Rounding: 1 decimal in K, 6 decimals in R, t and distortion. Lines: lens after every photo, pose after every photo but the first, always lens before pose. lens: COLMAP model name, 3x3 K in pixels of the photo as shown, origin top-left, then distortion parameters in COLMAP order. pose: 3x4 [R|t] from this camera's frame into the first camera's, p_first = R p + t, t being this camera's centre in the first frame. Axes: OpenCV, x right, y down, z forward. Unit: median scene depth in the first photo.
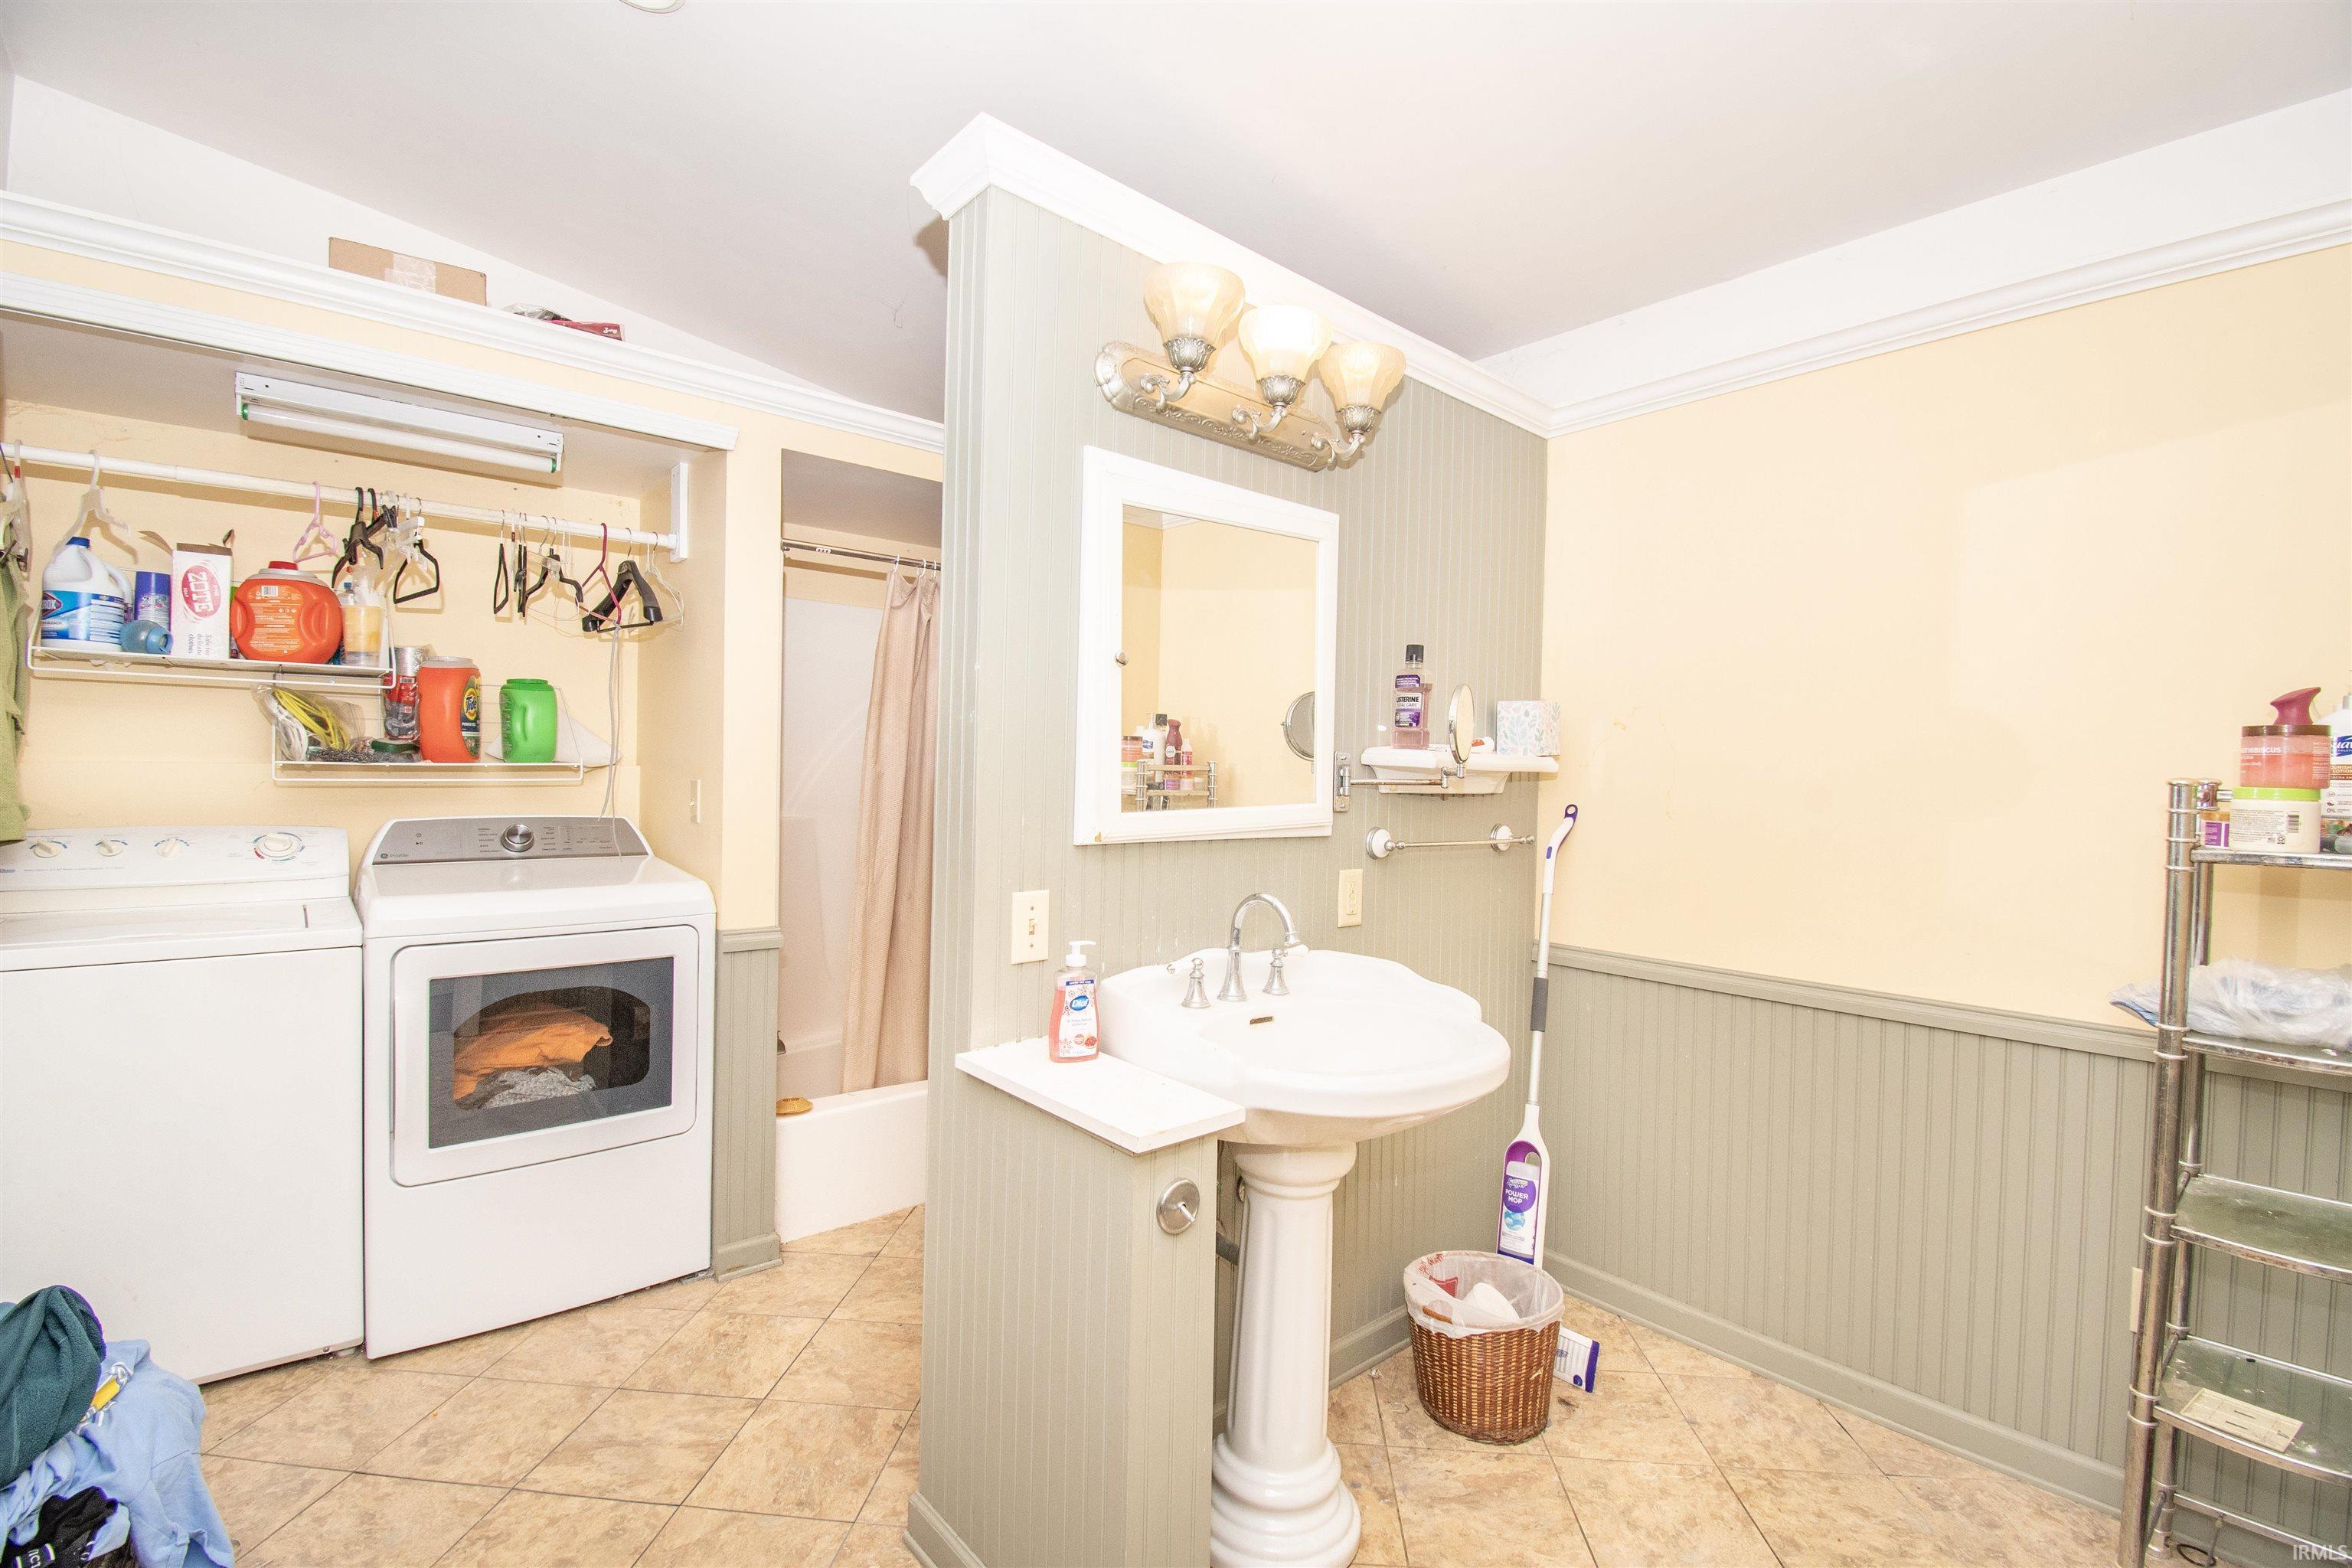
lens RADIAL K [[1039.2, 0, 1176.0], [0, 1039.2, 784.0], [0, 0, 1]] dist [0.013998, -0.020856]
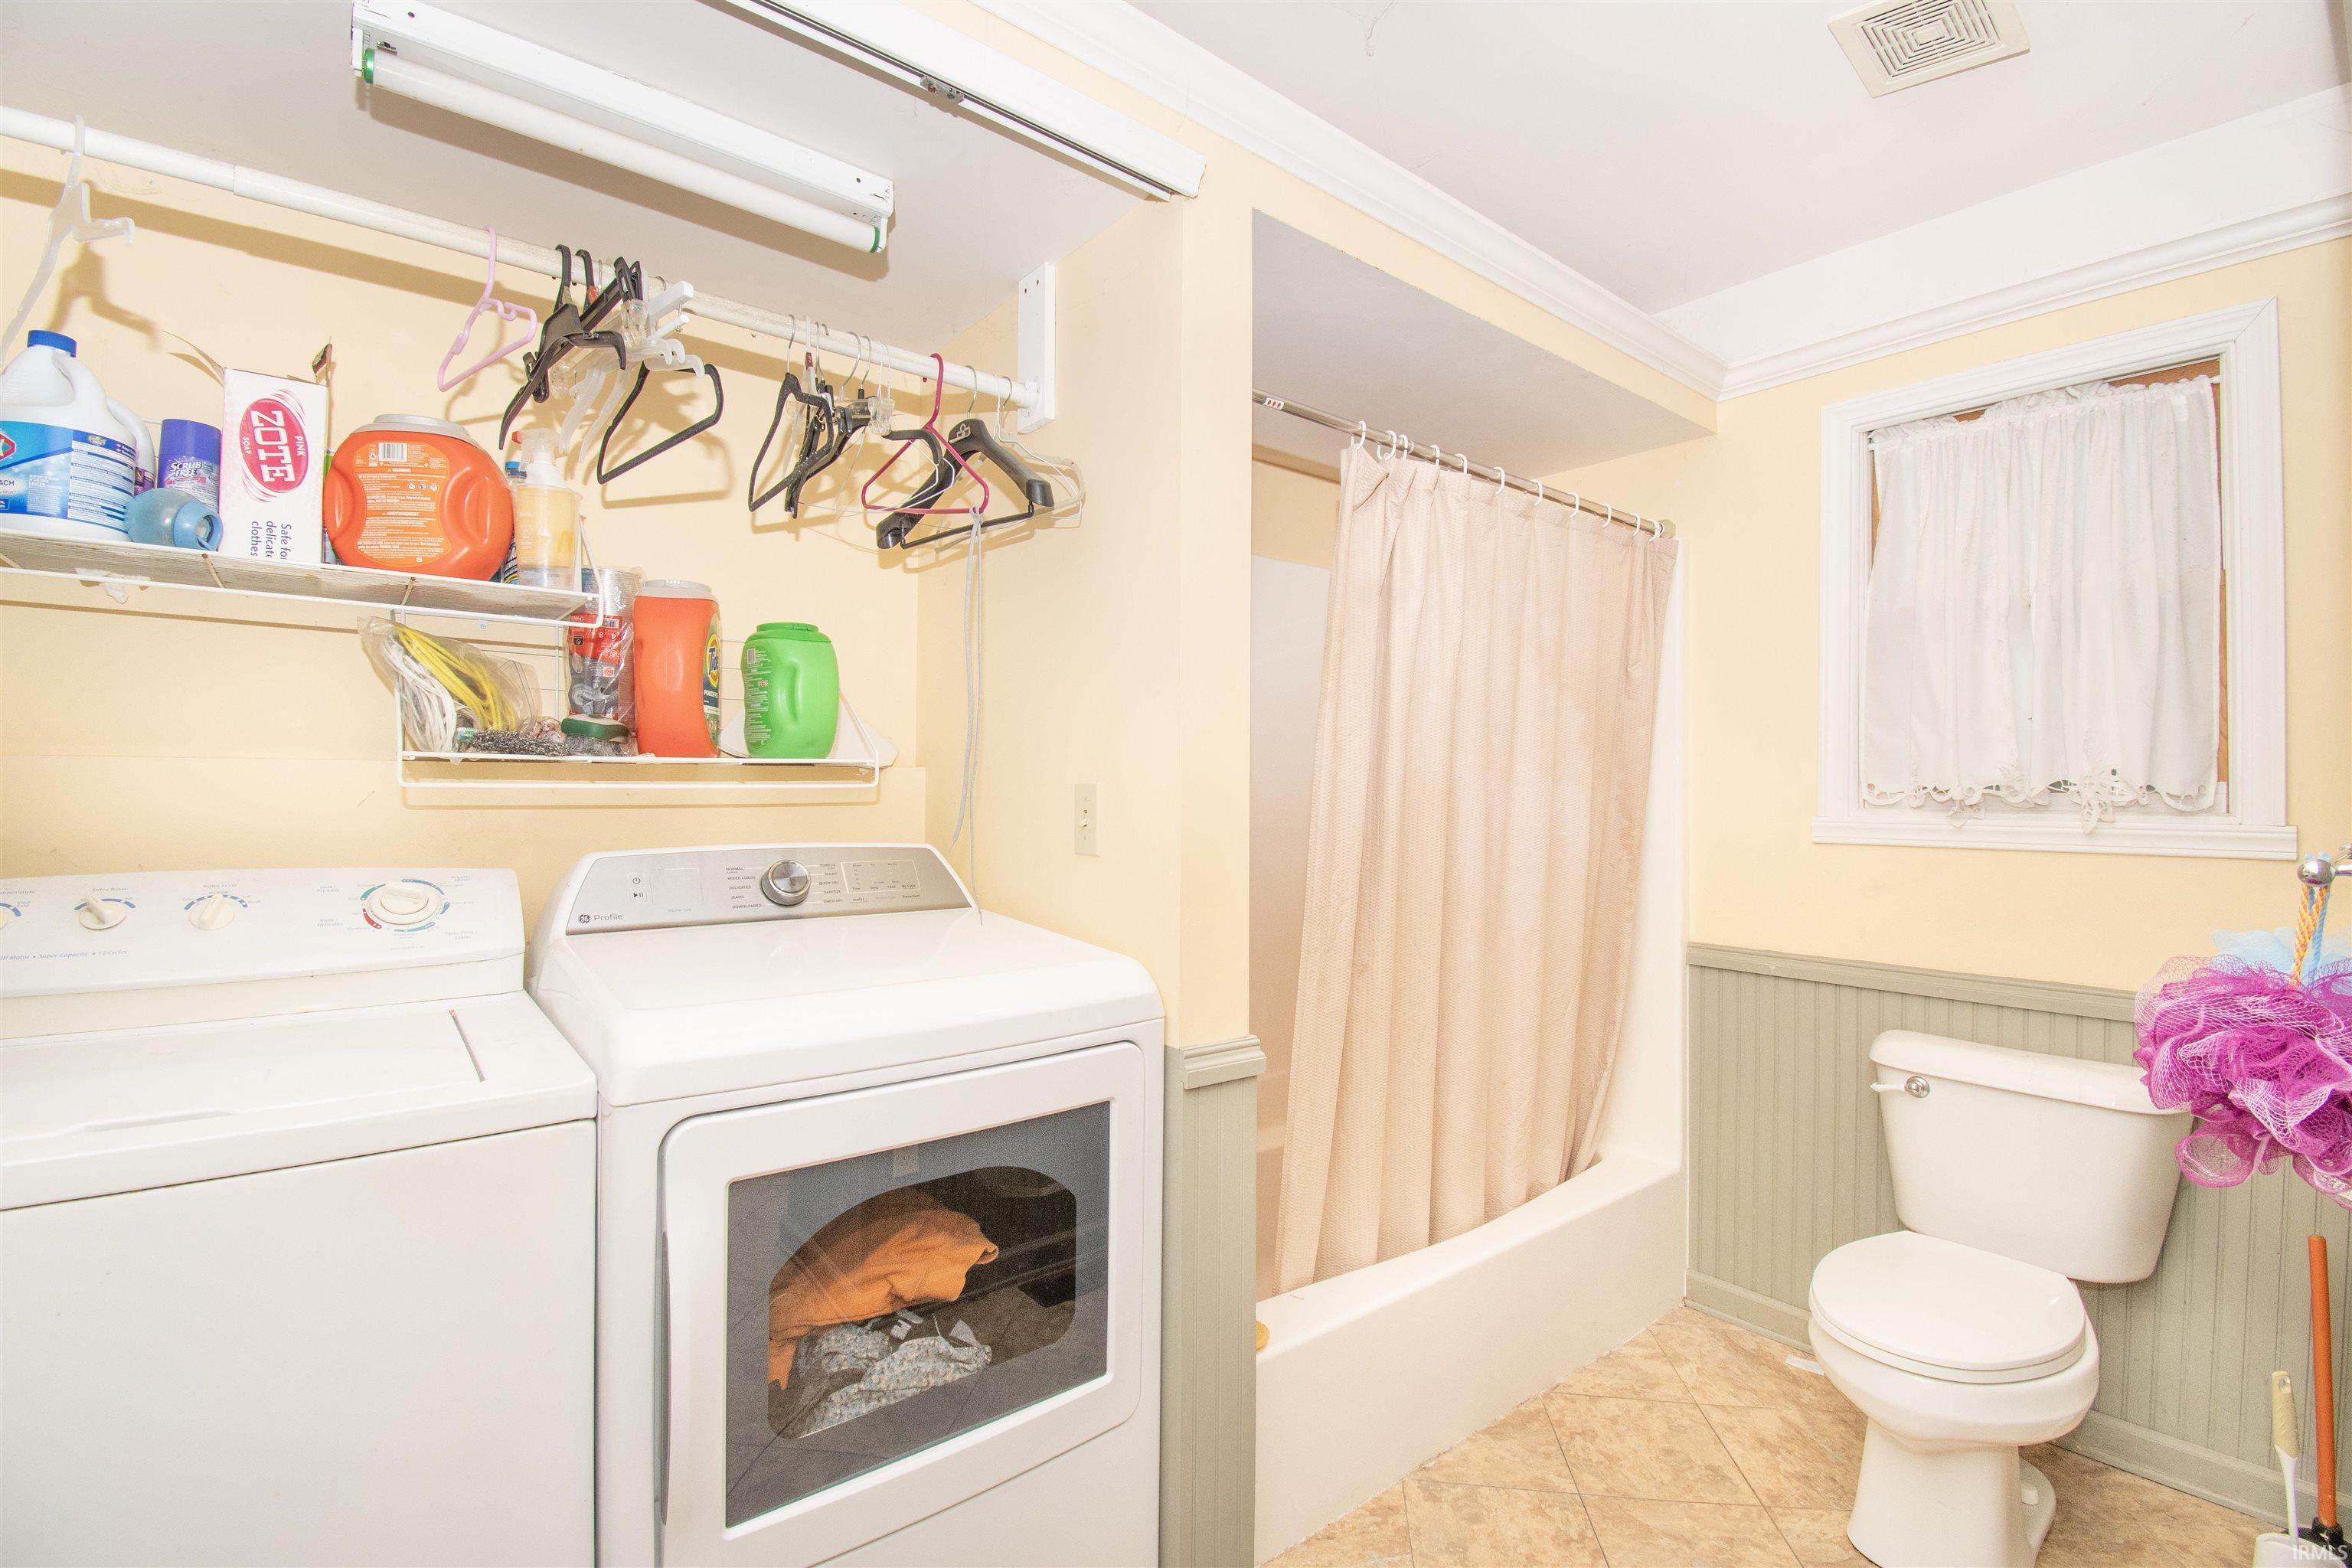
lens RADIAL K [[1039.2, 0, 1176.0], [0, 1039.2, 784.0], [0, 0, 1]] dist [0.013998, -0.020856]
pose [[0.999495, -0.009290, -0.030377, -0.427829], [0.008668, 0.999751, -0.020556, 0.009798], [0.030560, 0.020282, 0.999327, 0.446524]]
